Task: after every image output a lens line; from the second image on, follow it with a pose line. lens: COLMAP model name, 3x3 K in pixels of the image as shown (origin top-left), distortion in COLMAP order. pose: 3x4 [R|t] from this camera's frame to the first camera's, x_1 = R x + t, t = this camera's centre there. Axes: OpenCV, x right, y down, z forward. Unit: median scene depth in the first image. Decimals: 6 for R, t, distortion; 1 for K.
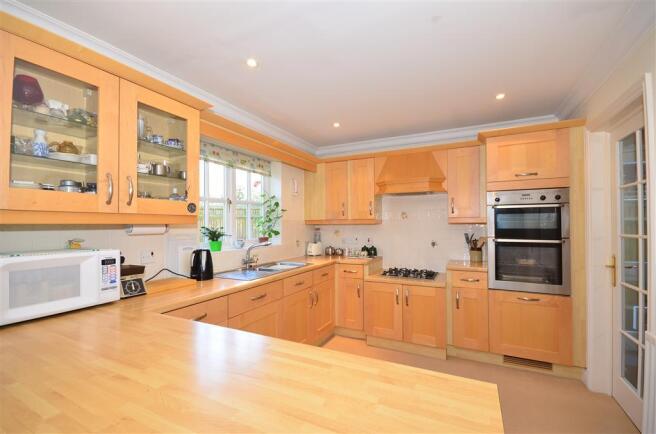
lens RADIAL K [[290.5, 0, 330.4], [0, 290.5, 222.7], [0, 0, 1]] dist [0.000357, -0.000728]
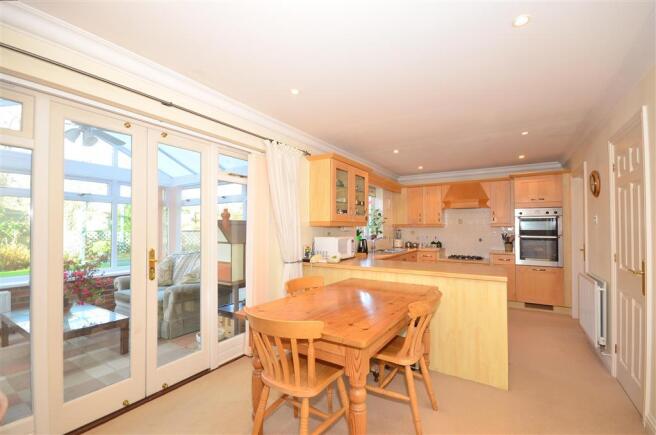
lens RADIAL K [[290.5, 0, 330.4], [0, 290.5, 223.2], [0, 0, 1]] dist [0.000357, -0.000728]
pose [[0.995098, 0.004096, -0.098810, -0.338390], [-0.005088, 0.999939, -0.009789, 0.002820], [0.098764, 0.010243, 0.995058, -0.734121]]
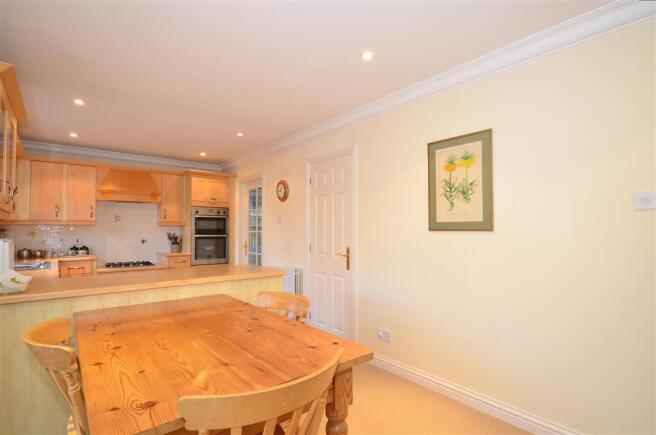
lens RADIAL K [[330.5, 0, 328.0], [0, 330.5, 217.5], [0, 0, 1]] dist [-0.000412, 0.000065]
pose [[0.424990, 0.040834, 0.904276, -0.722212], [-0.008243, 0.999115, -0.041243, 0.022627], [-0.905160, 0.010074, 0.424951, -0.439726]]
